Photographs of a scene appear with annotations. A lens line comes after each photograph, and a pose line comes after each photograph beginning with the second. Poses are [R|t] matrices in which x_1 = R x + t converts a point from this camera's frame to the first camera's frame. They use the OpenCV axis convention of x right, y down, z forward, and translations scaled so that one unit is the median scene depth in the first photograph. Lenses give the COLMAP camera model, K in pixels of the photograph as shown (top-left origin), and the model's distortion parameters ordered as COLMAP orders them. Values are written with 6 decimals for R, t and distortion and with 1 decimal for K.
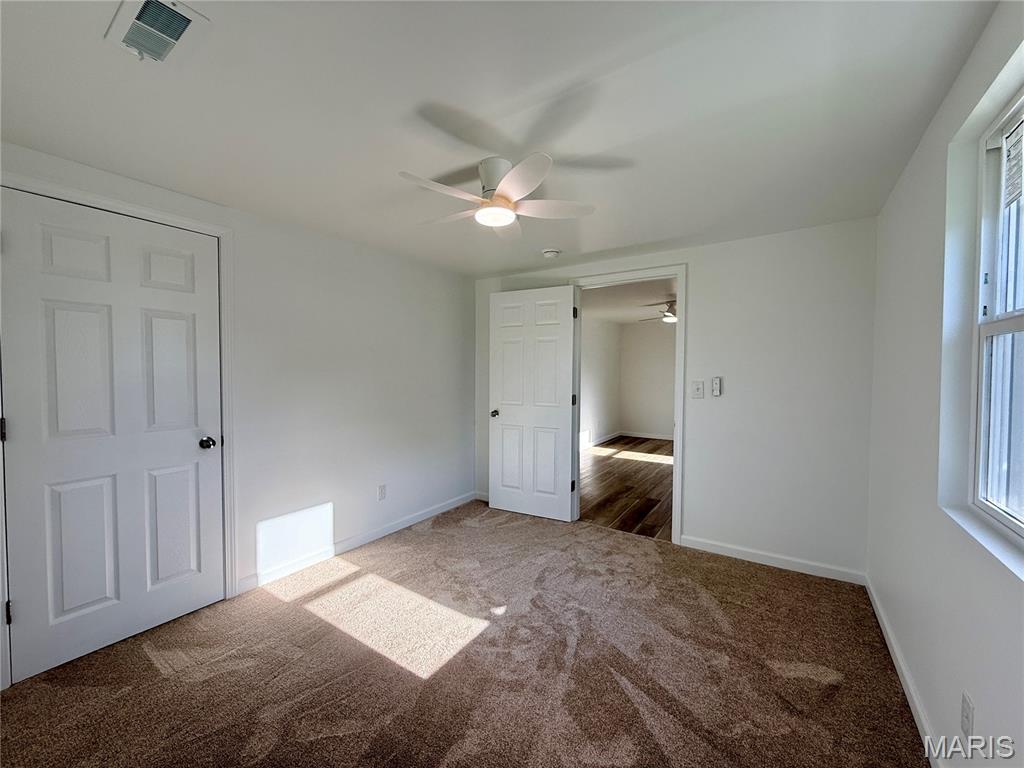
lens RADIAL K [[523.5, 0, 513.0], [0, 523.5, 387.7], [0, 0, 1]] dist [-0.002337, -0.000870]
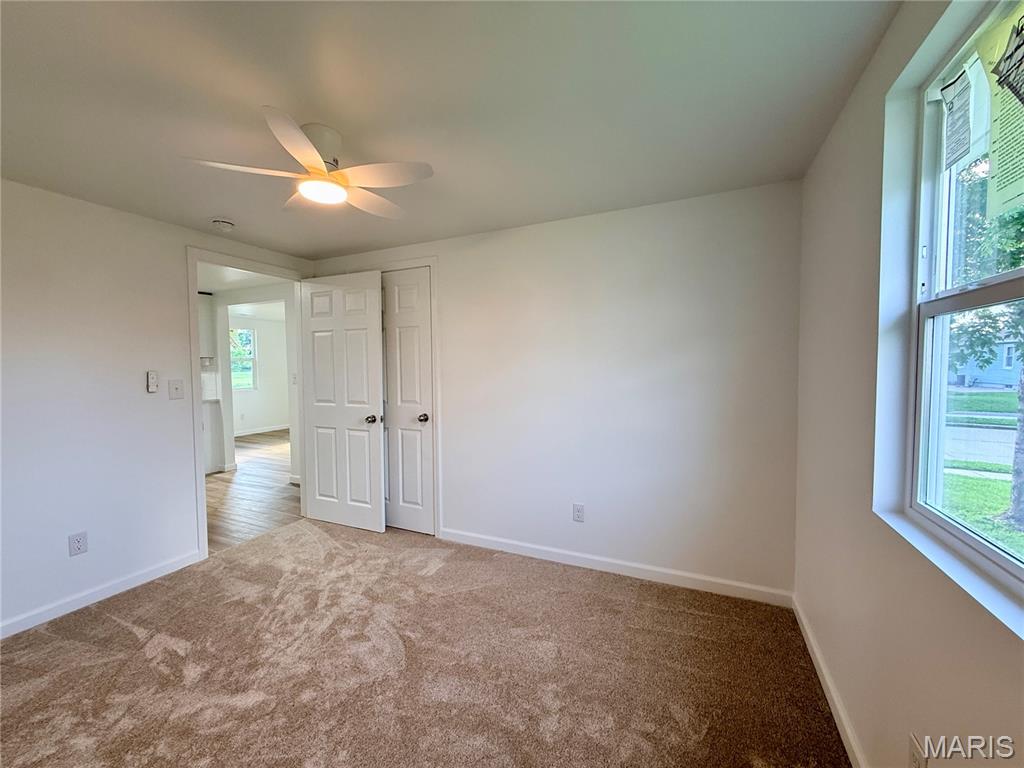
lens RADIAL K [[408.9, 0, 509.7], [0, 408.9, 385.5], [0, 0, 1]] dist [-0.000085, 0.000024]
pose [[0.999115, -0.012931, 0.040029, 0.182330], [0.012378, 0.999825, 0.014044, -0.001784], [-0.040204, -0.013536, 0.999100, 0.343579]]
